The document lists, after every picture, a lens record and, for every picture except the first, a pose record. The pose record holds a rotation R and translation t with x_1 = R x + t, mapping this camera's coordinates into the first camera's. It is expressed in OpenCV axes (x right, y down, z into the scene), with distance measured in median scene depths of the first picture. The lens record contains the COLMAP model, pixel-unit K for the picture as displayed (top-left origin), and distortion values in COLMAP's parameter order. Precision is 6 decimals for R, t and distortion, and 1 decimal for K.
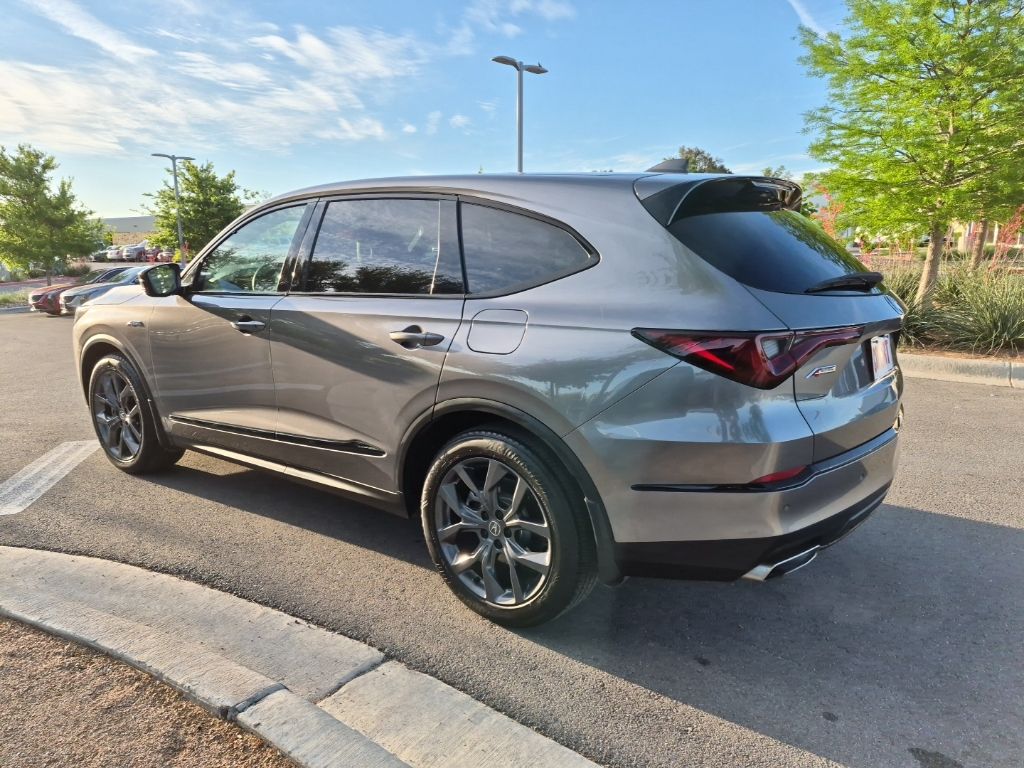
lens RADIAL K [[711.0, 0, 505.3], [0, 711.0, 389.4], [0, 0, 1]] dist [0.071007, -0.077217]
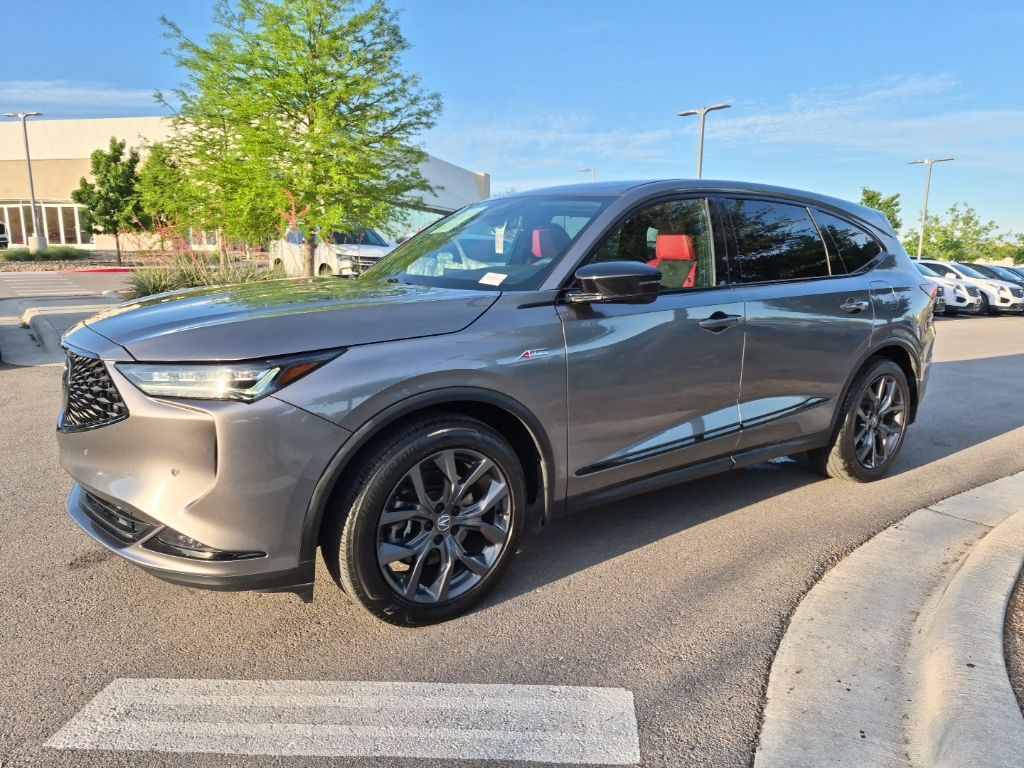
lens RADIAL K [[694.9, 0, 519.8], [0, 694.9, 388.0], [0, 0, 1]] dist [0.068512, -0.068664]
pose [[0.277780, -0.177216, 0.944157, -1.675649], [0.175771, 0.975621, 0.131408, -0.219187], [-0.944427, 0.129453, 0.302158, 1.239044]]
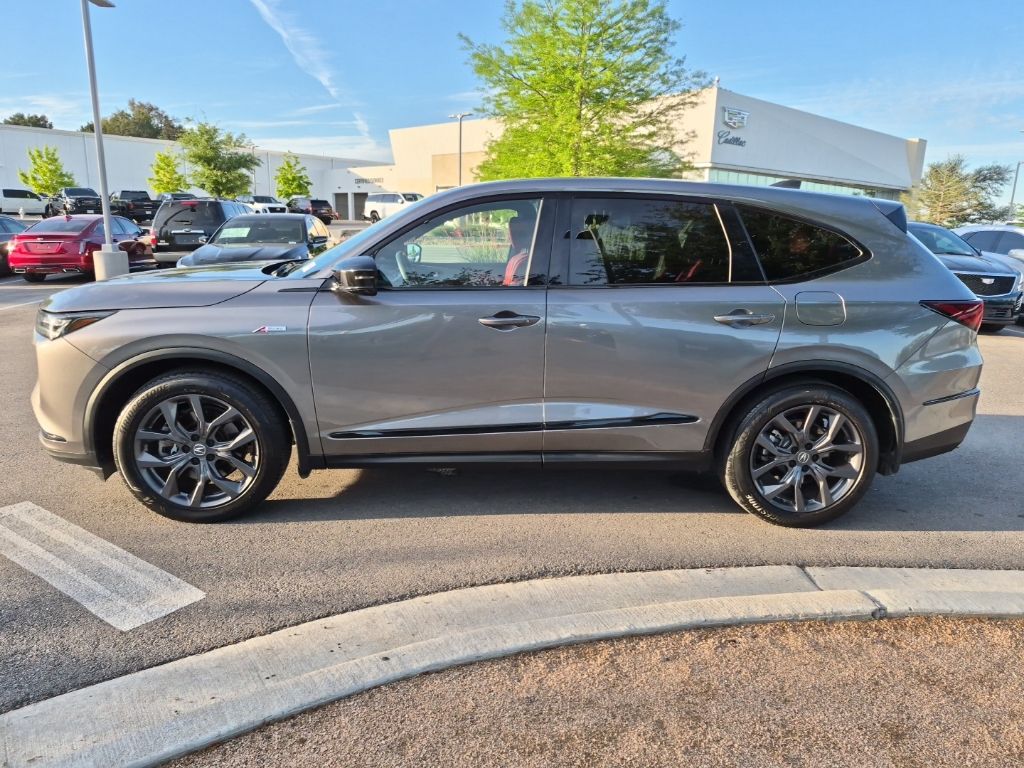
lens RADIAL K [[706.8, 0, 516.4], [0, 706.8, 379.7], [0, 0, 1]] dist [0.067344, -0.053604]
pose [[0.751721, -0.120652, 0.648351, -1.245713], [0.100368, 0.992600, 0.068344, -0.093593], [-0.651799, 0.013698, 0.758268, 0.325918]]
